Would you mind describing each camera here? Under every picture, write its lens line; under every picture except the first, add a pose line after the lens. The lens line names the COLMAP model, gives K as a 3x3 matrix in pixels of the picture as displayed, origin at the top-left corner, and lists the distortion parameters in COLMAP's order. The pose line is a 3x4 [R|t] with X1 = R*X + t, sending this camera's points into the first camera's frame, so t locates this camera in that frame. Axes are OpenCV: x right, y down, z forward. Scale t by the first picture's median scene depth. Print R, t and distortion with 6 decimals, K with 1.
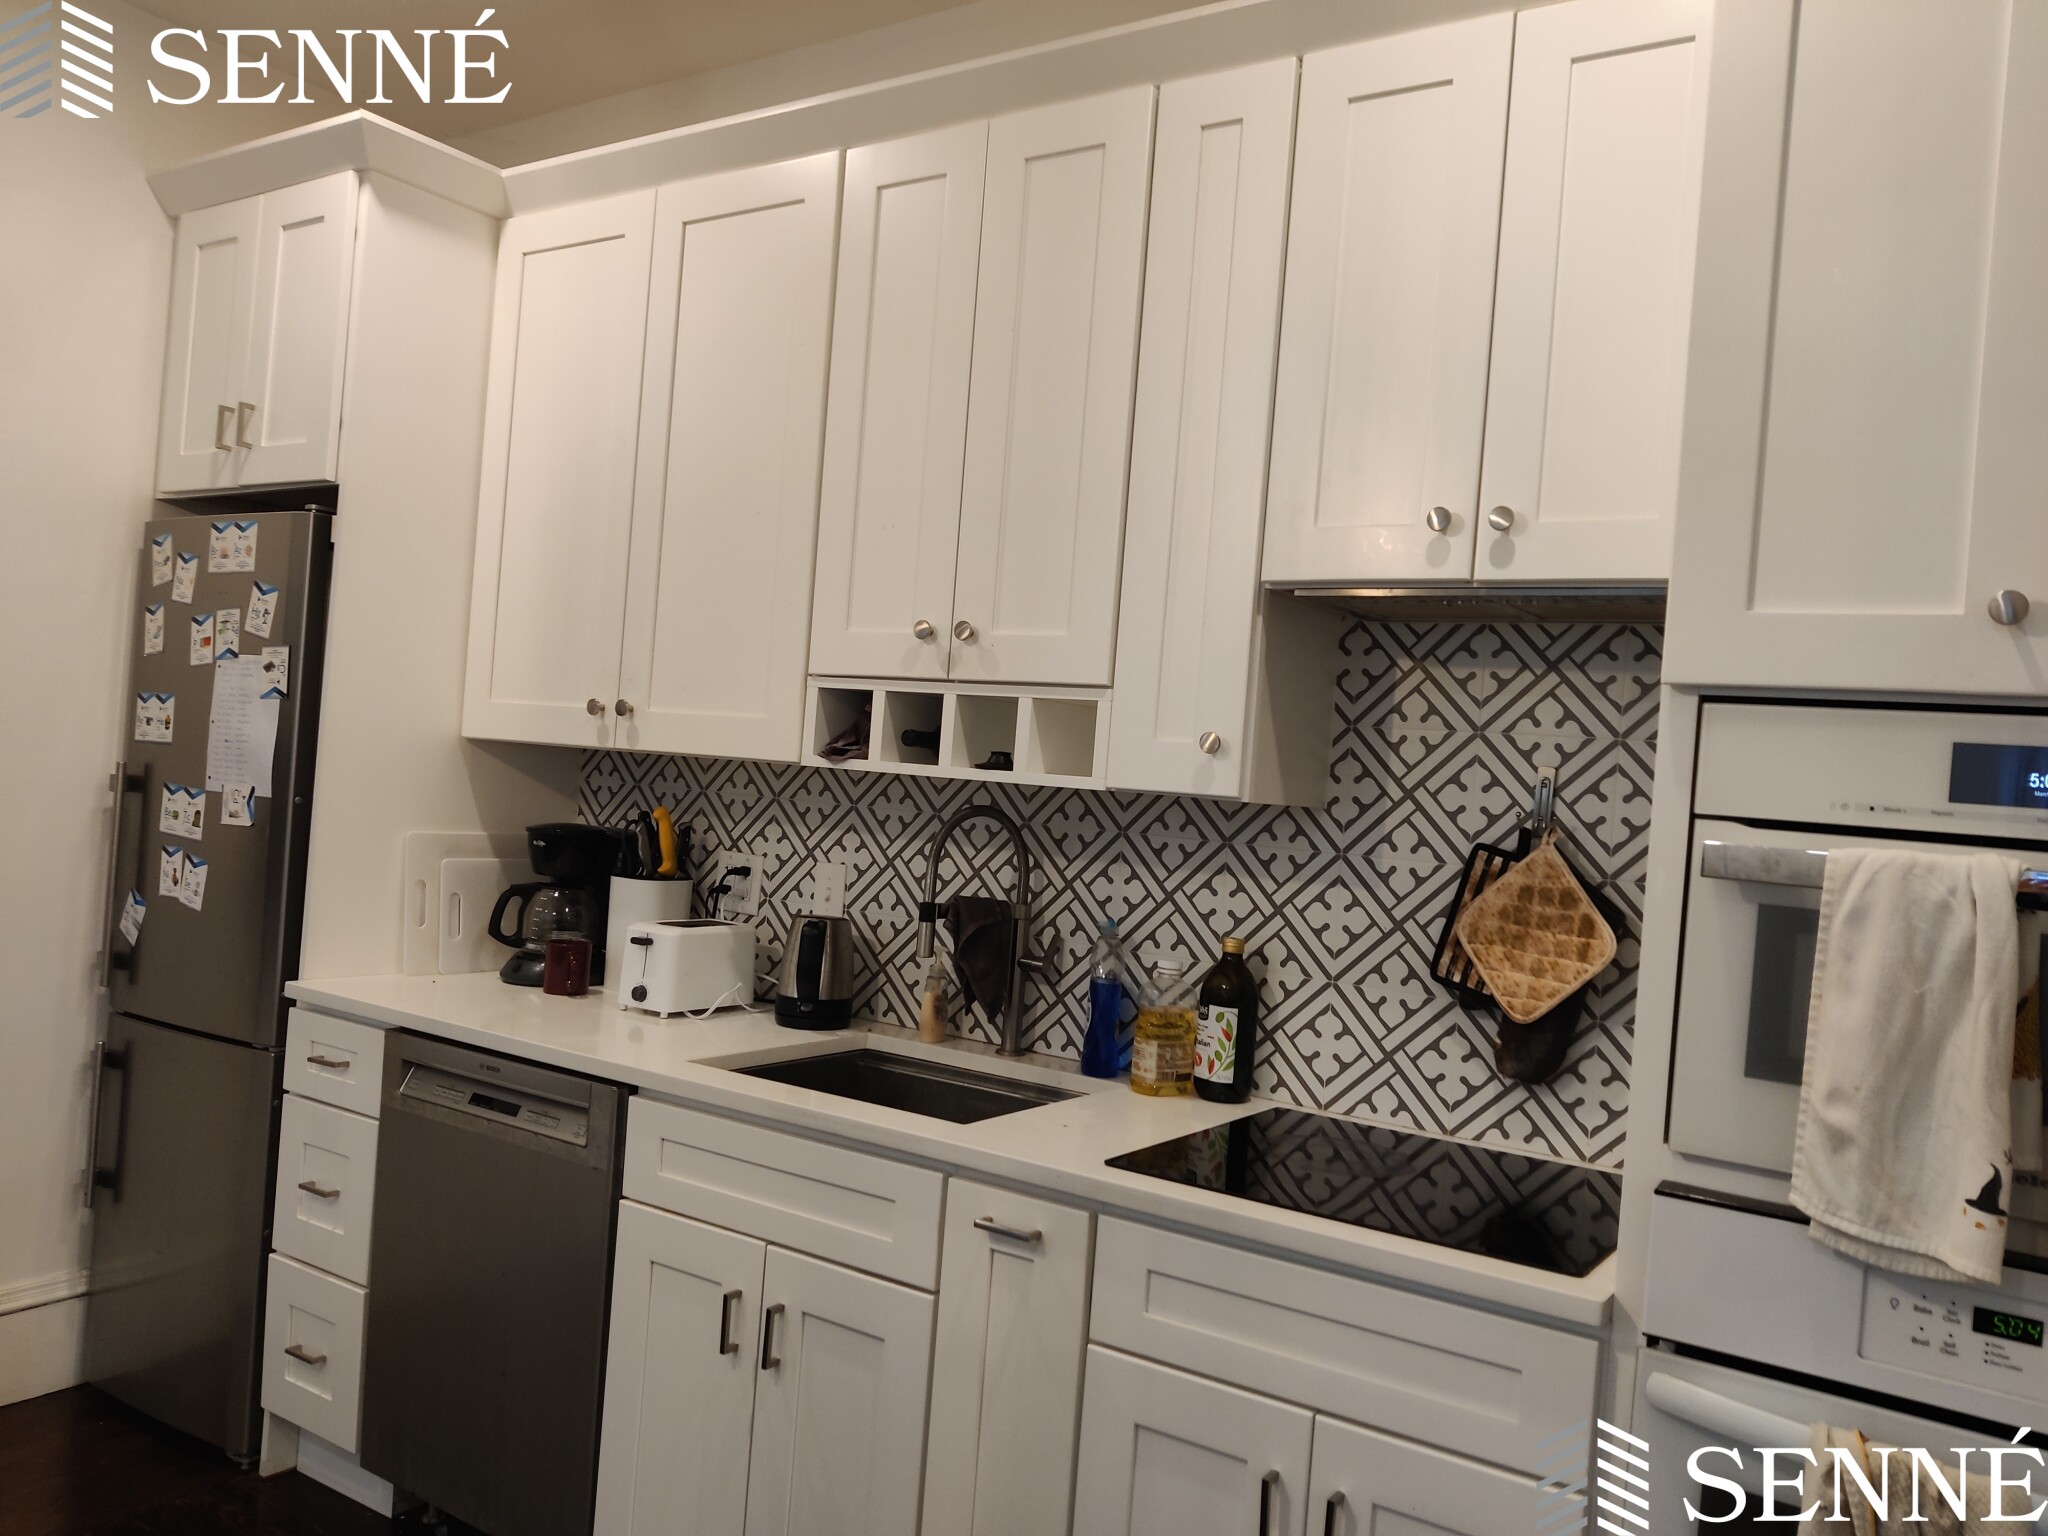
lens RADIAL K [[1586.5, 0, 1011.7], [0, 1586.5, 750.4], [0, 0, 1]] dist [-0.007348, -0.008692]
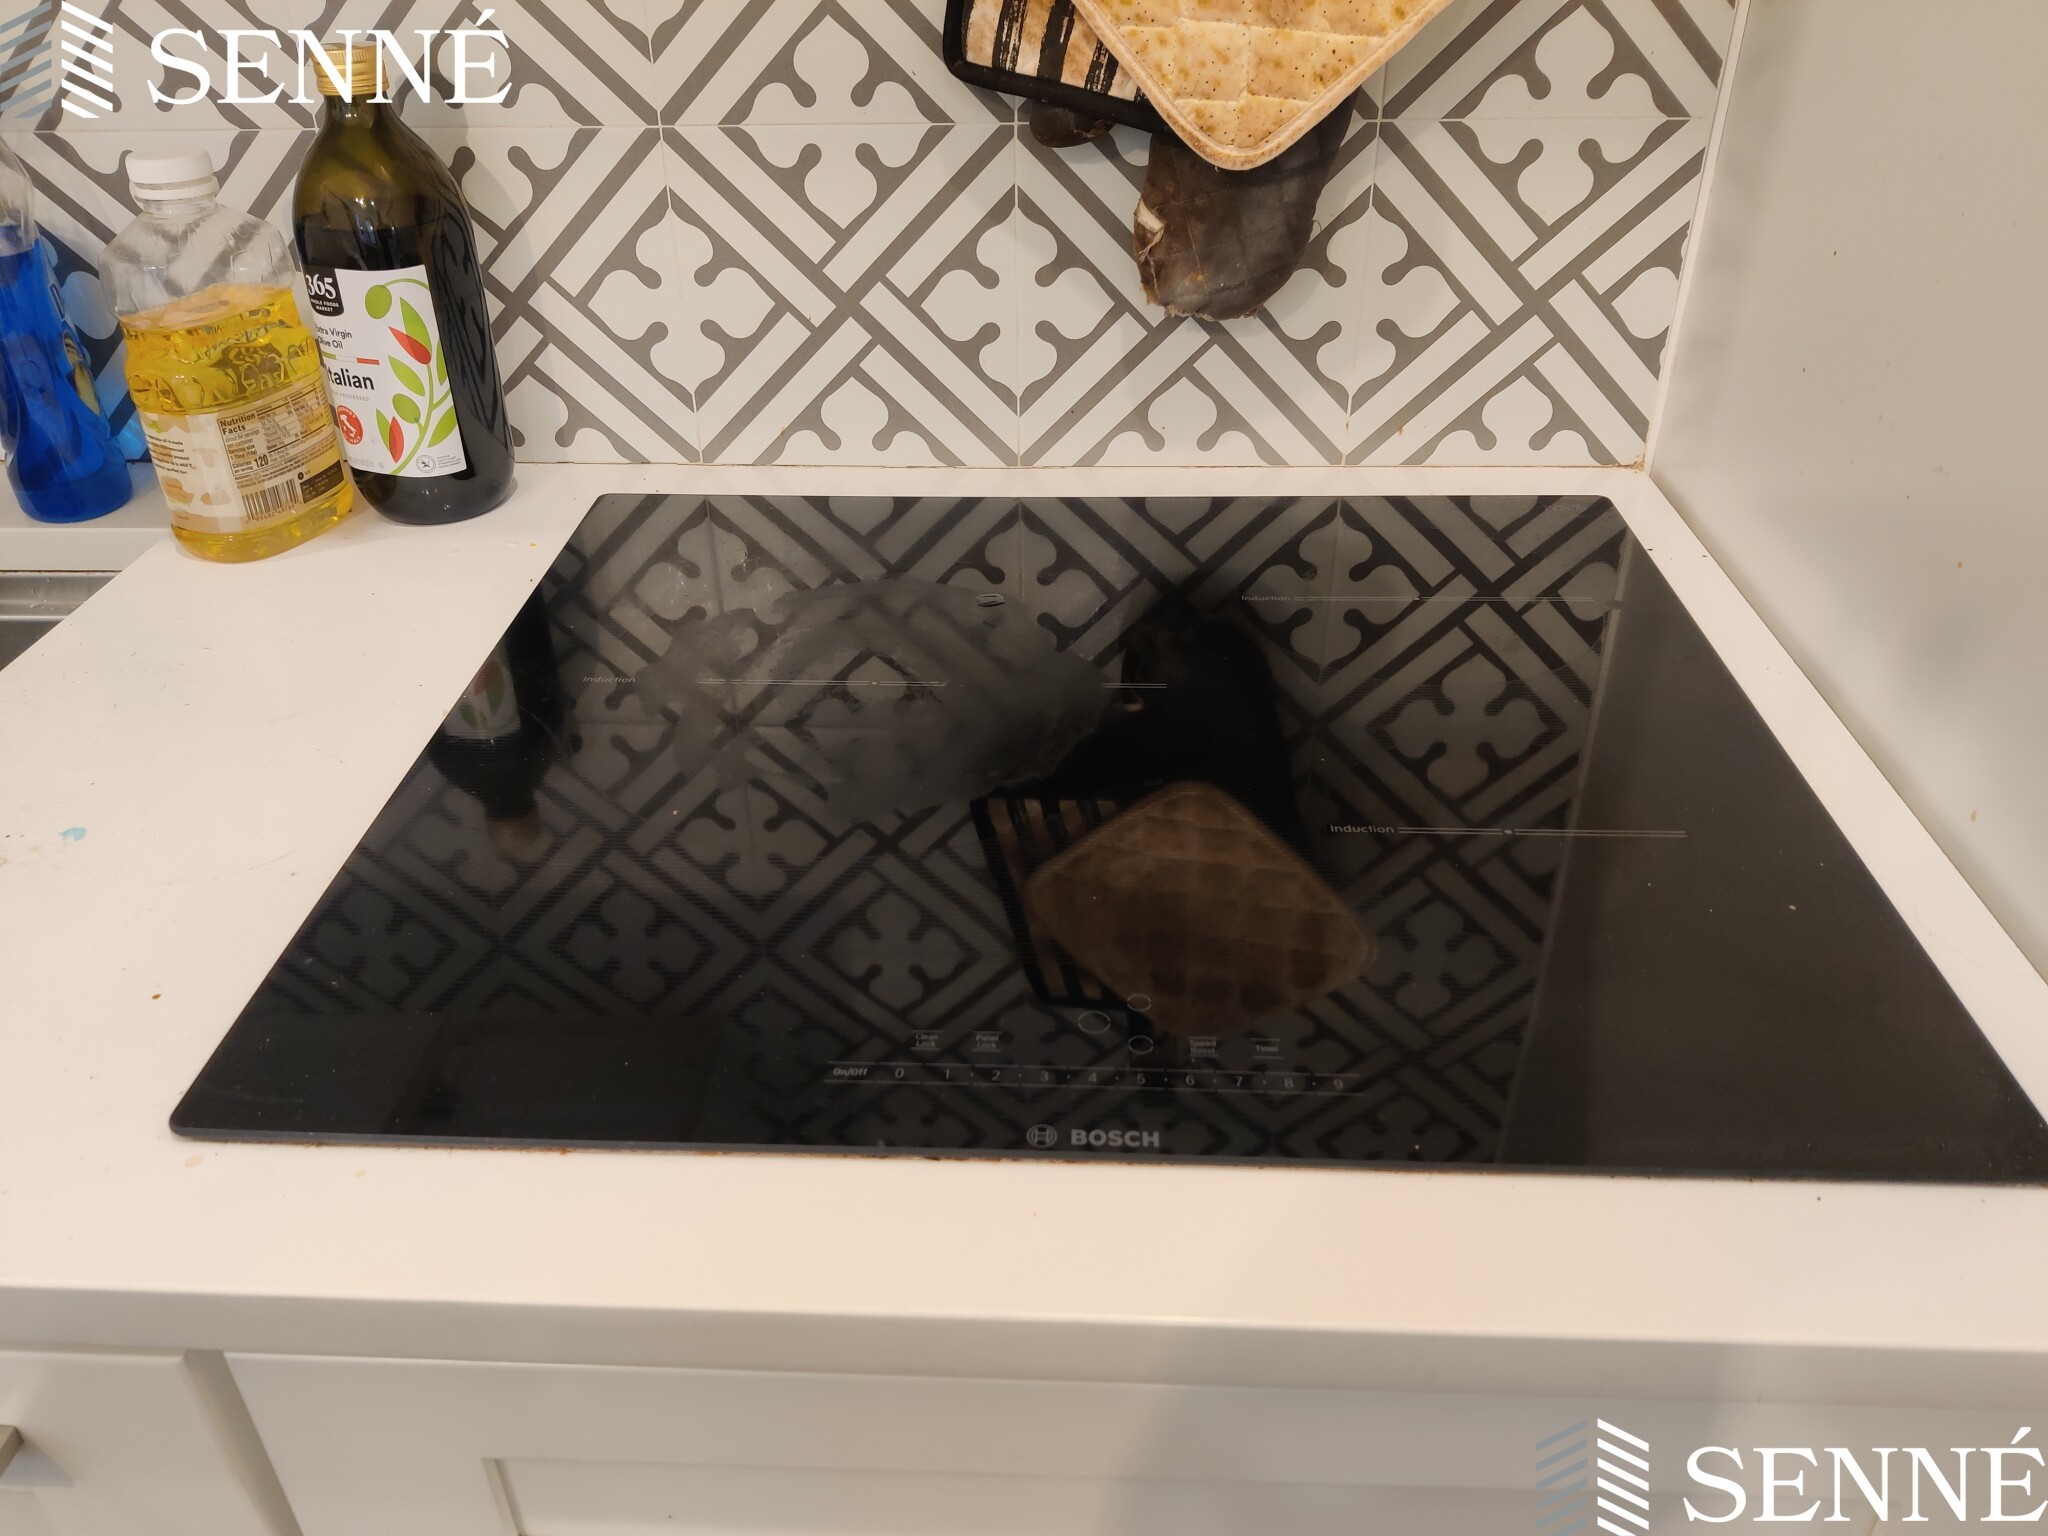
lens RADIAL K [[1586.5, 0, 1010.6], [0, 1586.5, 775.3], [0, 0, 1]] dist [-0.007348, -0.008692]
pose [[0.846789, -0.355300, 0.395866, 0.080338], [0.073981, 0.815642, 0.573808, 0.070597], [-0.526759, -0.456608, 0.716962, 0.680037]]
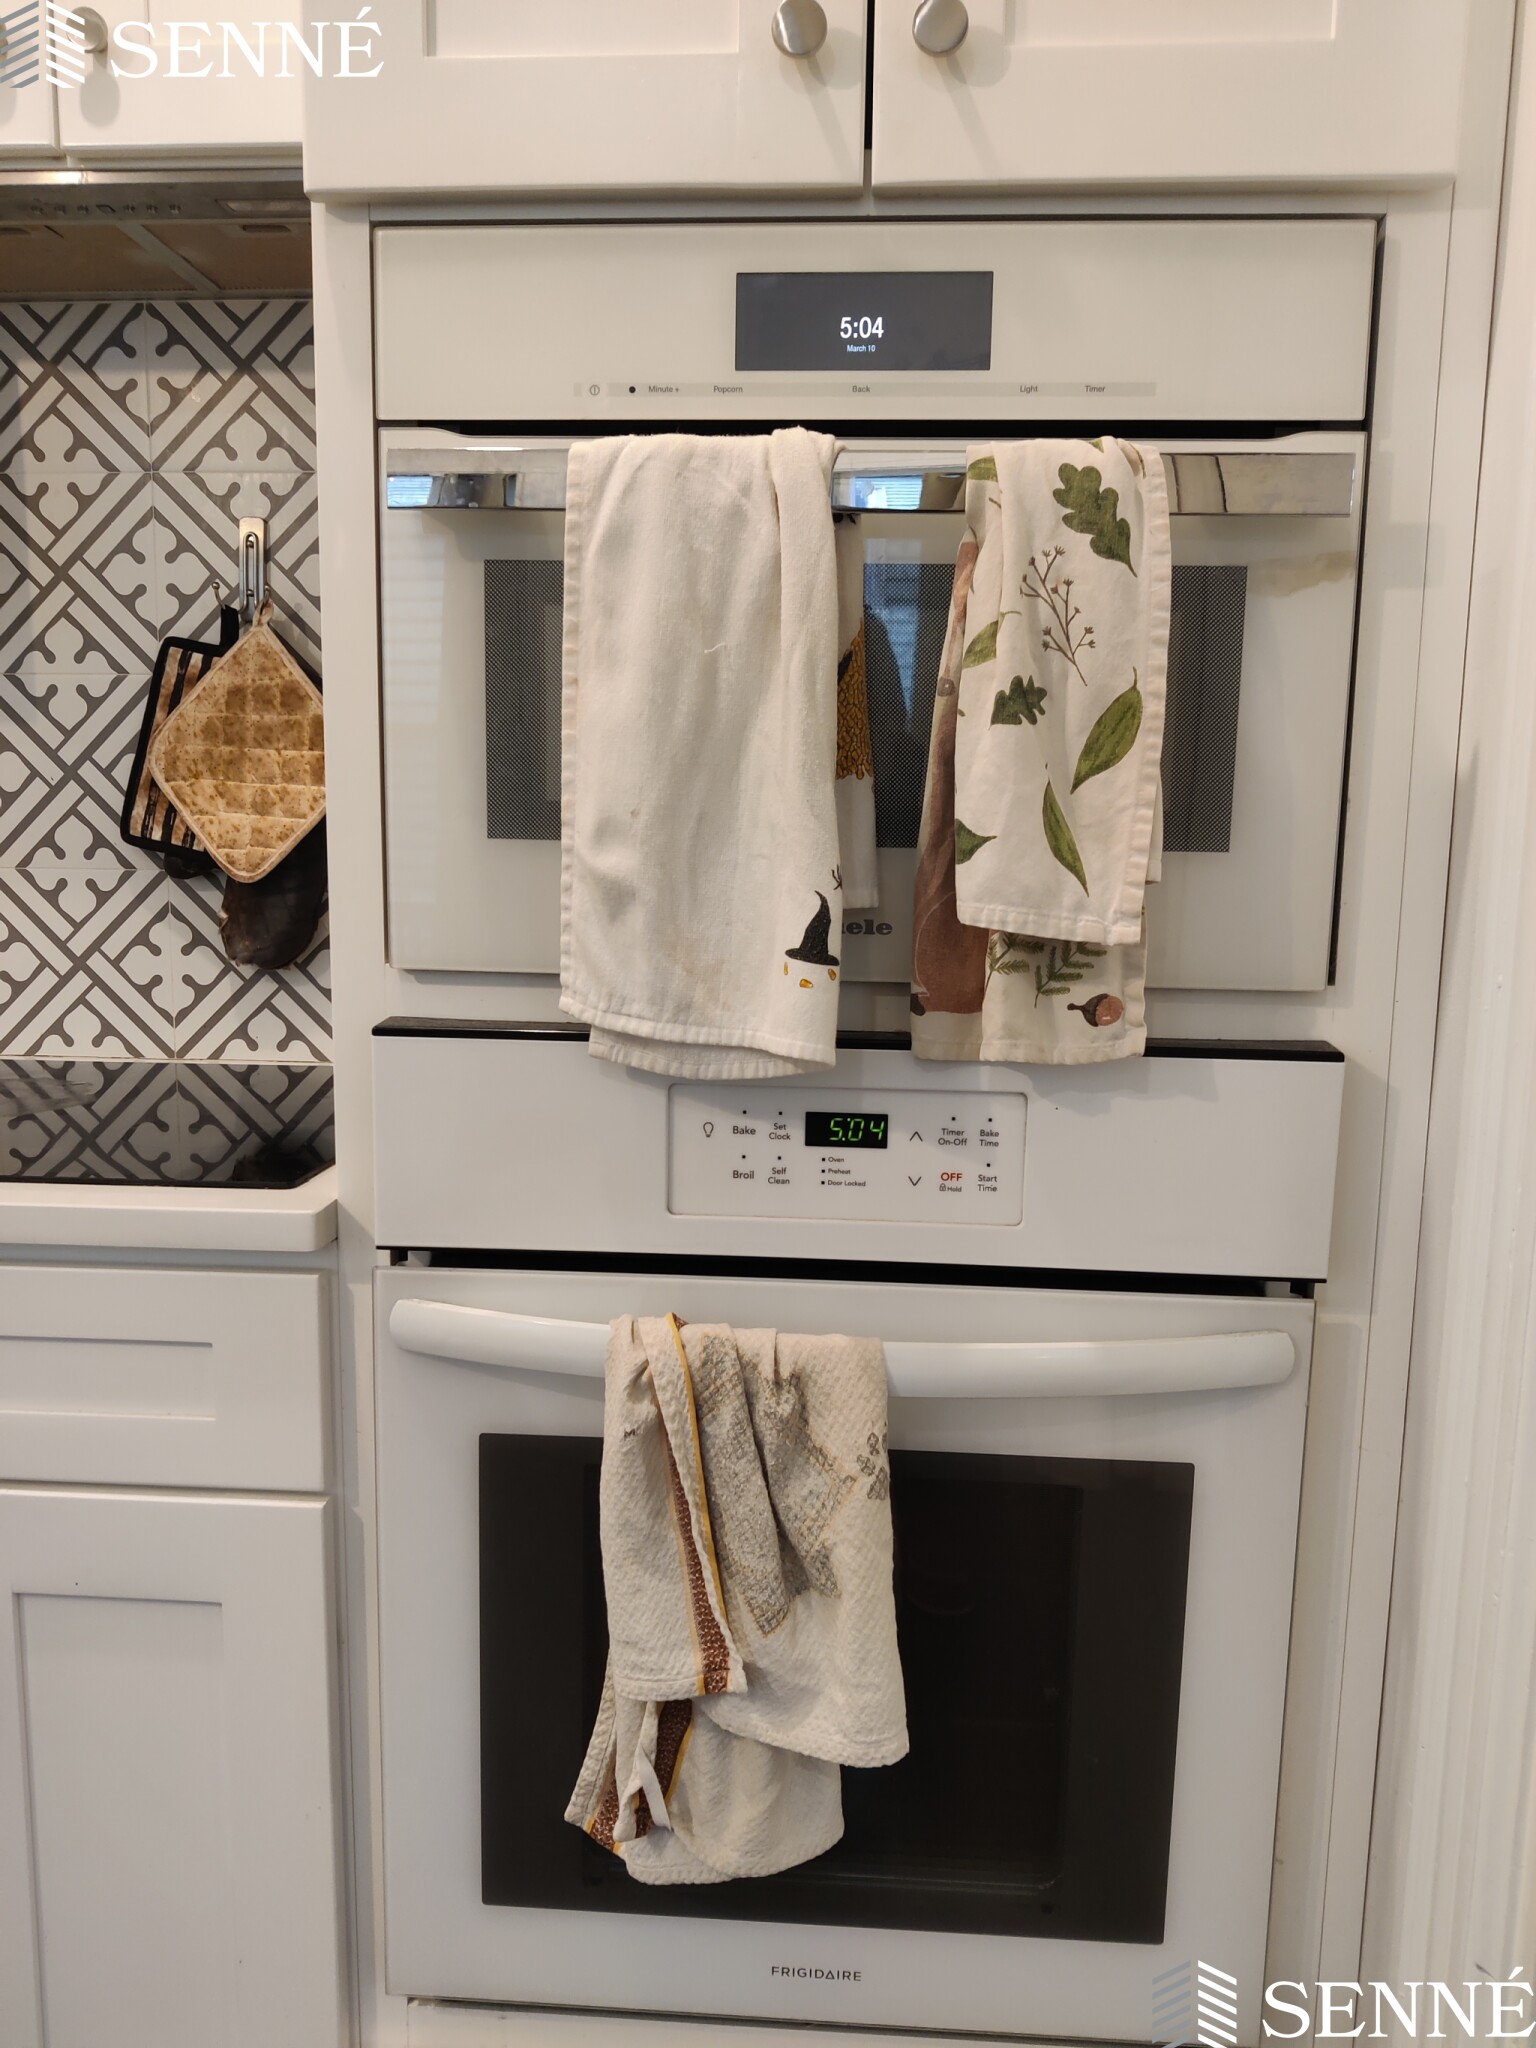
lens RADIAL K [[1586.5, 0, 790.2], [0, 1586.5, 1056.5], [0, 0, 1]] dist [-0.007348, -0.008692]
pose [[0.854384, -0.139146, 0.500665, 0.157478], [0.047393, 0.980332, 0.191580, 0.120282], [-0.517476, -0.139955, 0.844175, 0.254596]]
